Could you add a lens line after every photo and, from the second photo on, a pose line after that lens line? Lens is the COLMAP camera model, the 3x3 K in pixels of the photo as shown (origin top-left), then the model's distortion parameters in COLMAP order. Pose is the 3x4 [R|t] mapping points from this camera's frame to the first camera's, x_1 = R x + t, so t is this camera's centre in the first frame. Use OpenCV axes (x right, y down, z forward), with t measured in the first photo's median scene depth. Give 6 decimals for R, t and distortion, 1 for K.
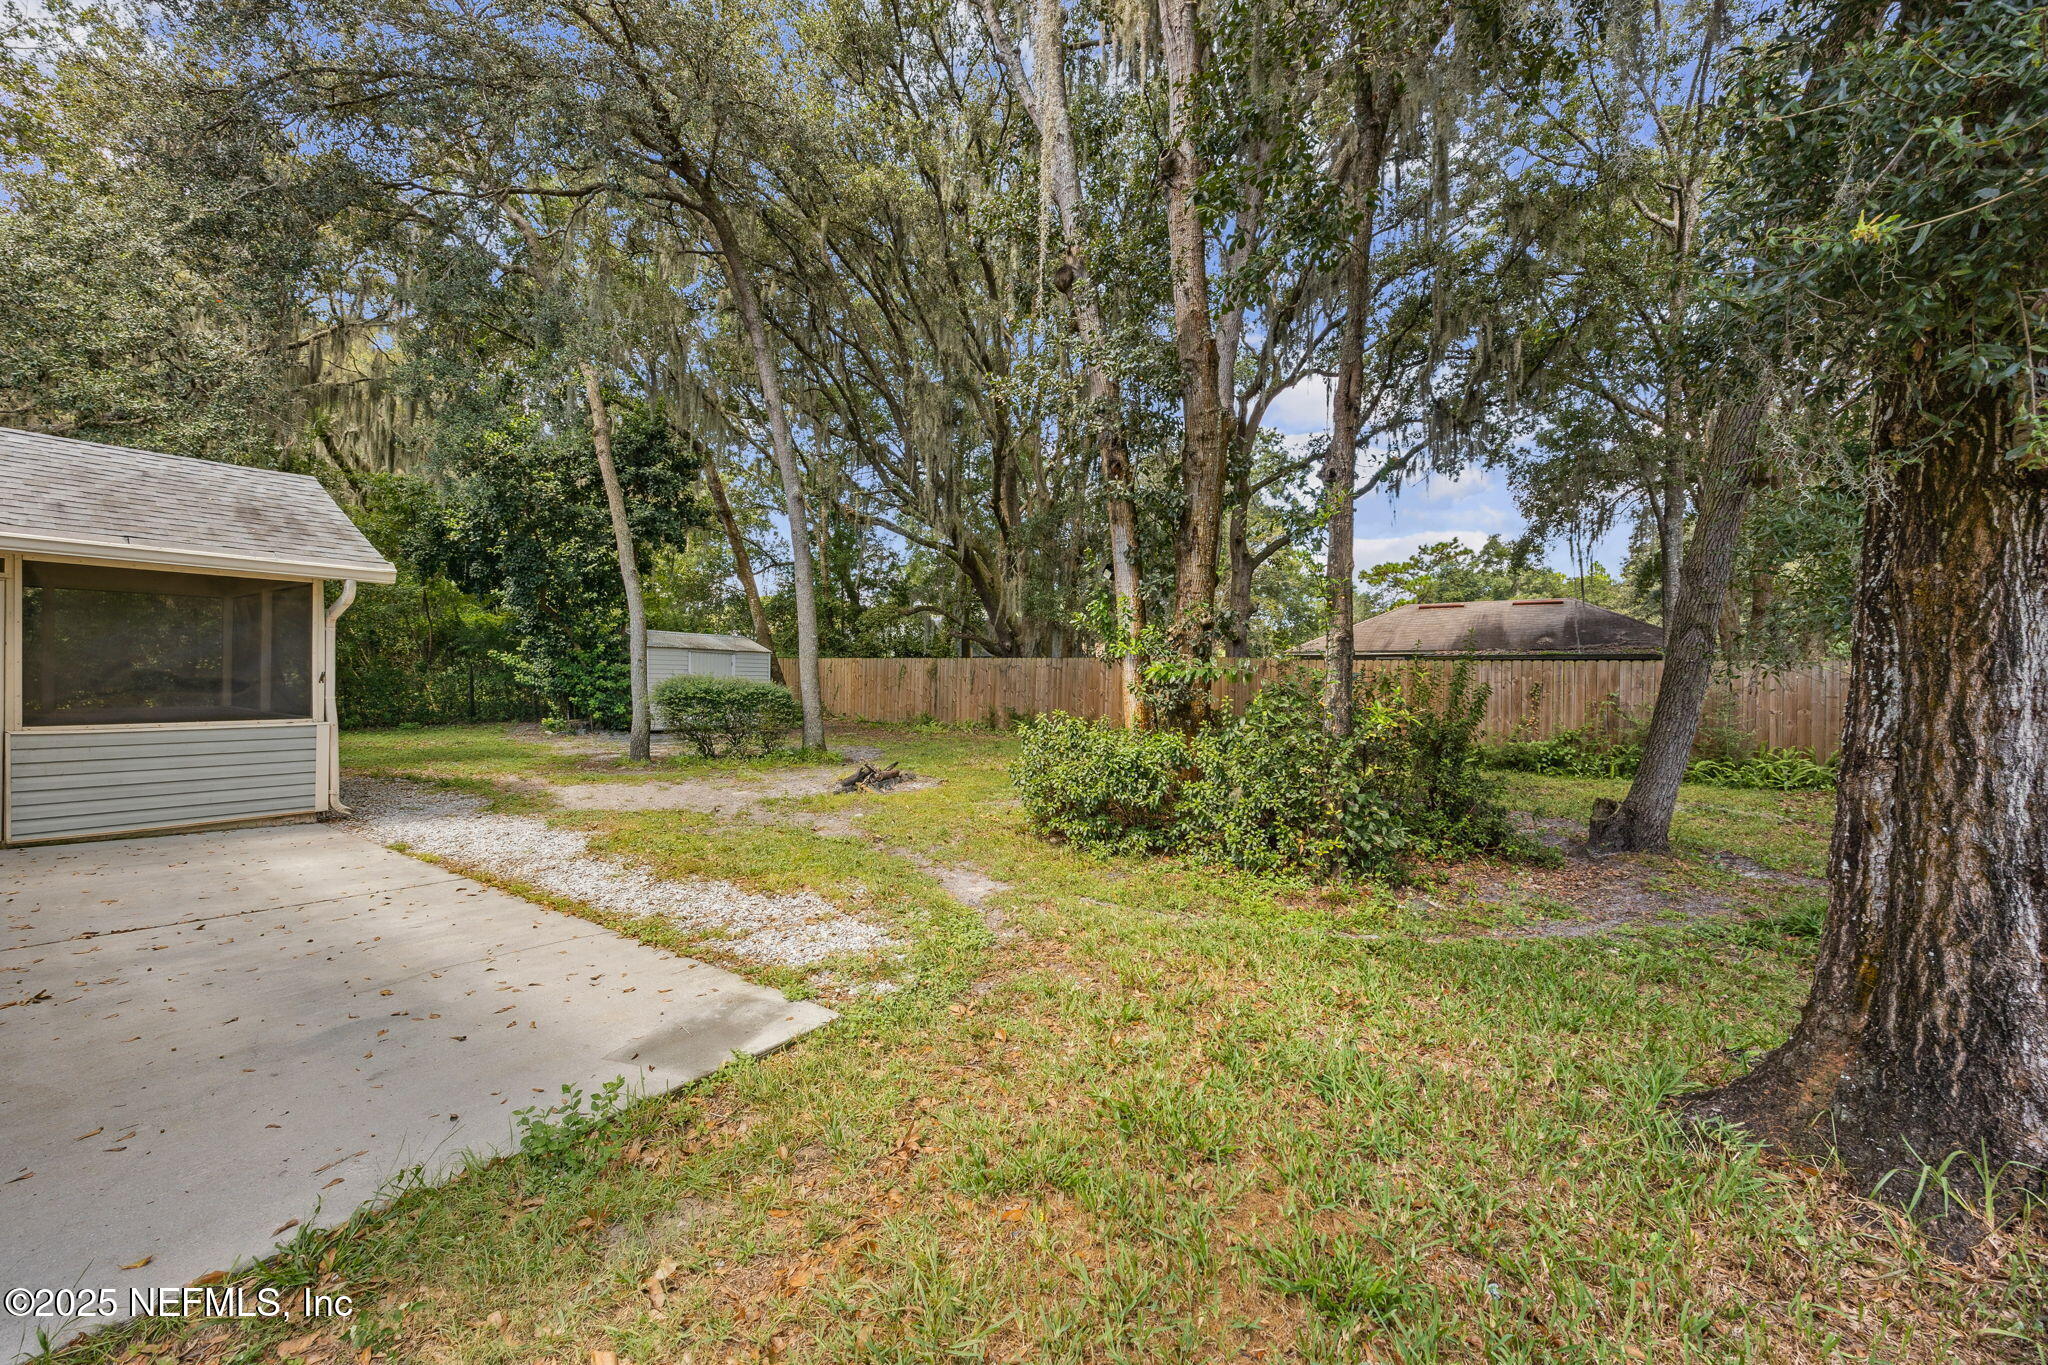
lens RADIAL K [[828.1, 0, 1020.1], [0, 828.1, 652.4], [0, 0, 1]] dist [-0.001757, -0.001017]
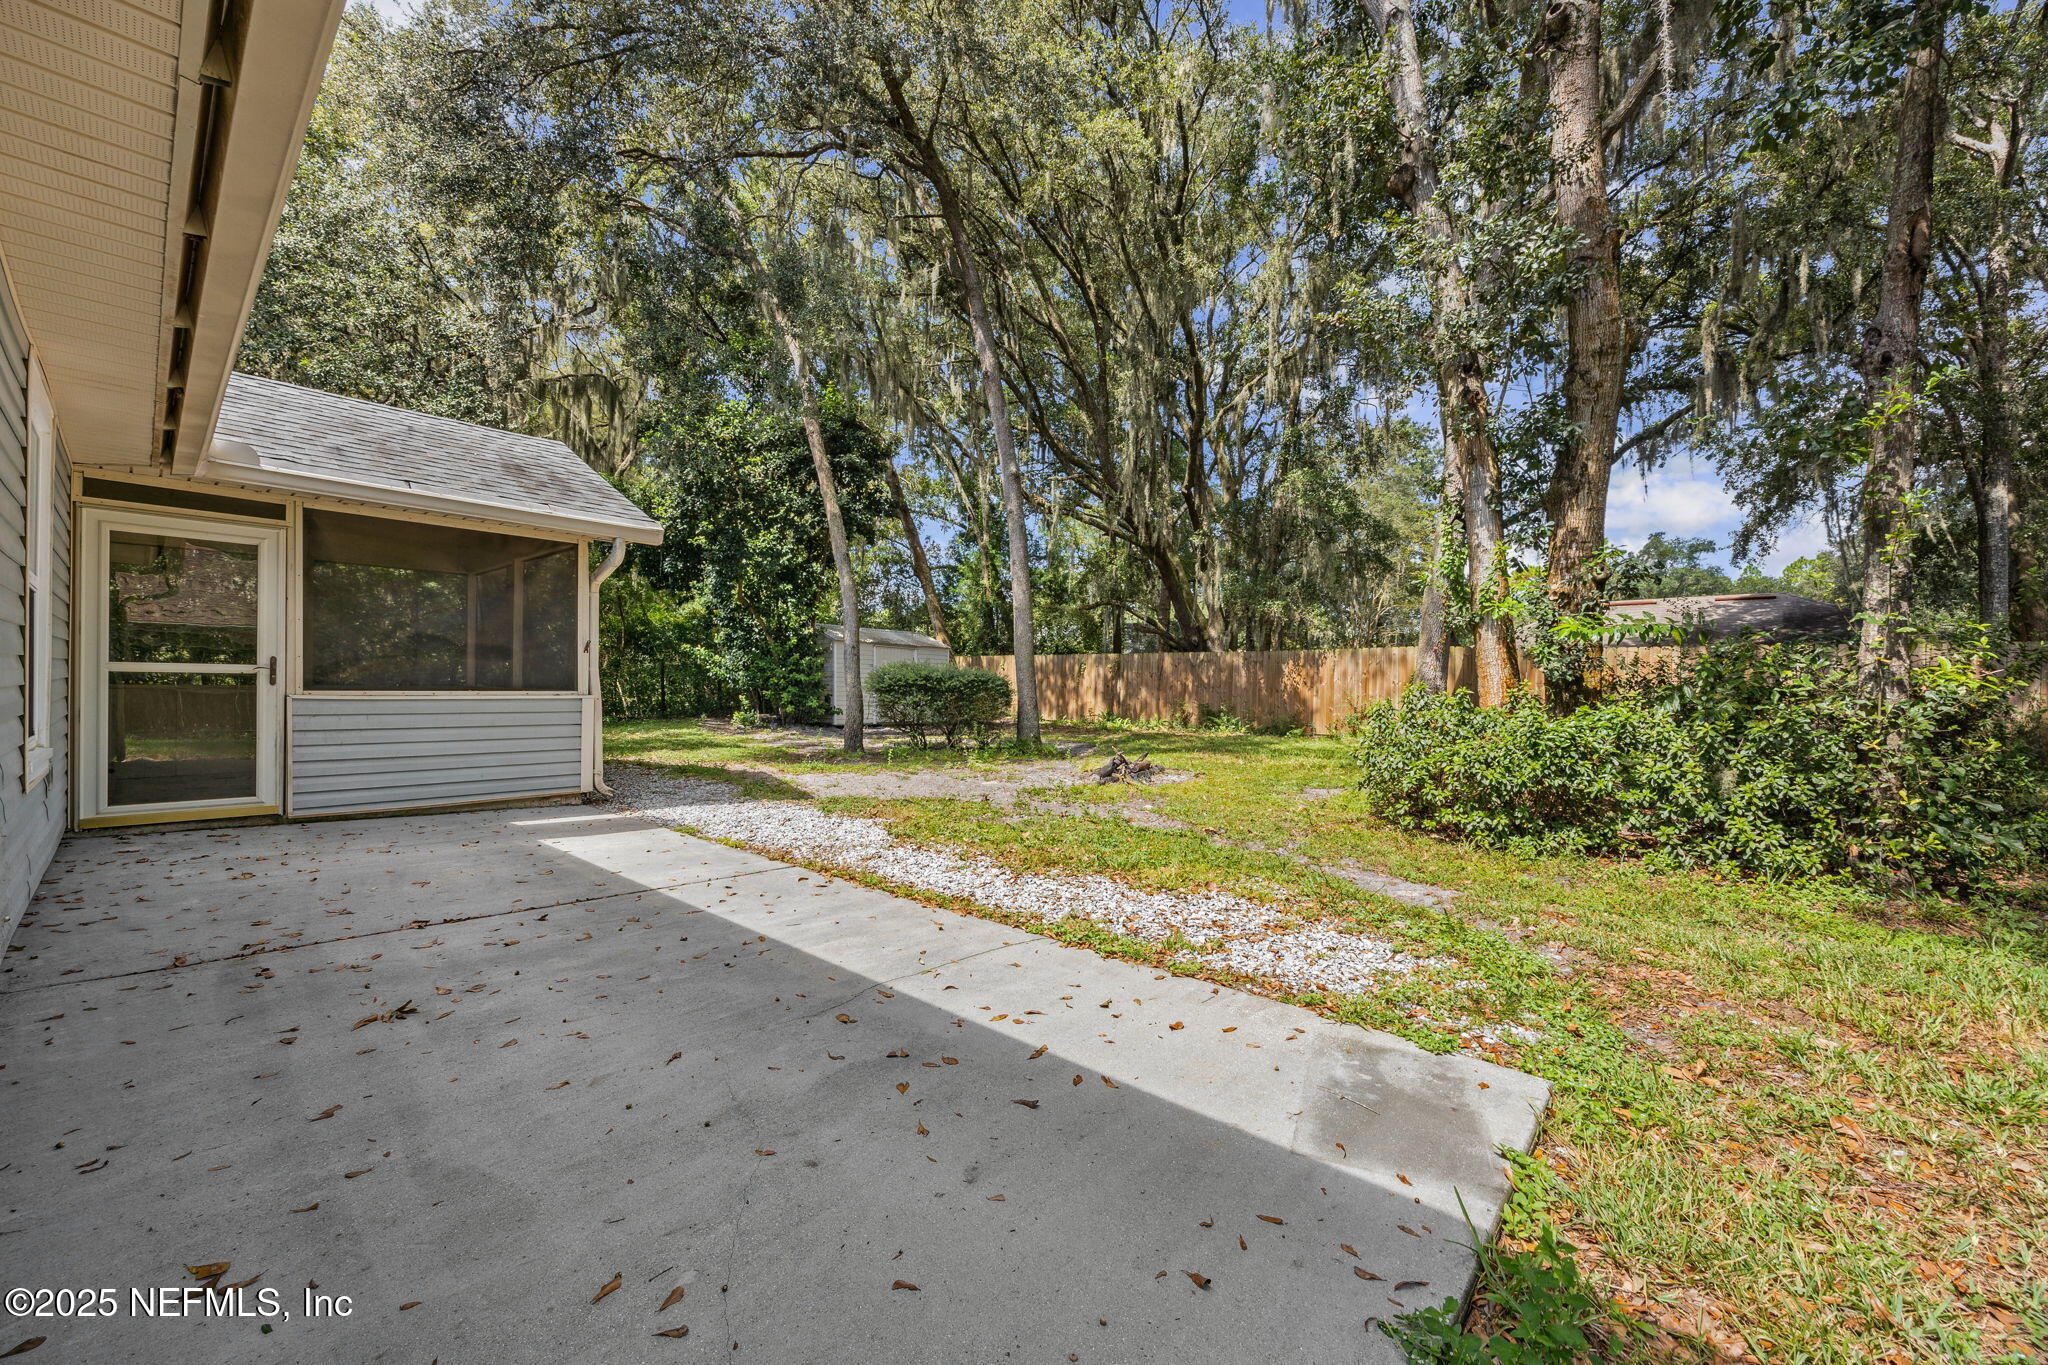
lens RADIAL K [[781.0, 0, 1021.7], [0, 781.0, 673.1], [0, 0, 1]] dist [-0.003548, -0.000286]
pose [[0.996096, -0.000456, -0.088277, -0.285256], [0.000692, 0.999996, 0.002639, 0.057581], [0.088275, -0.002690, 0.996092, 0.176583]]
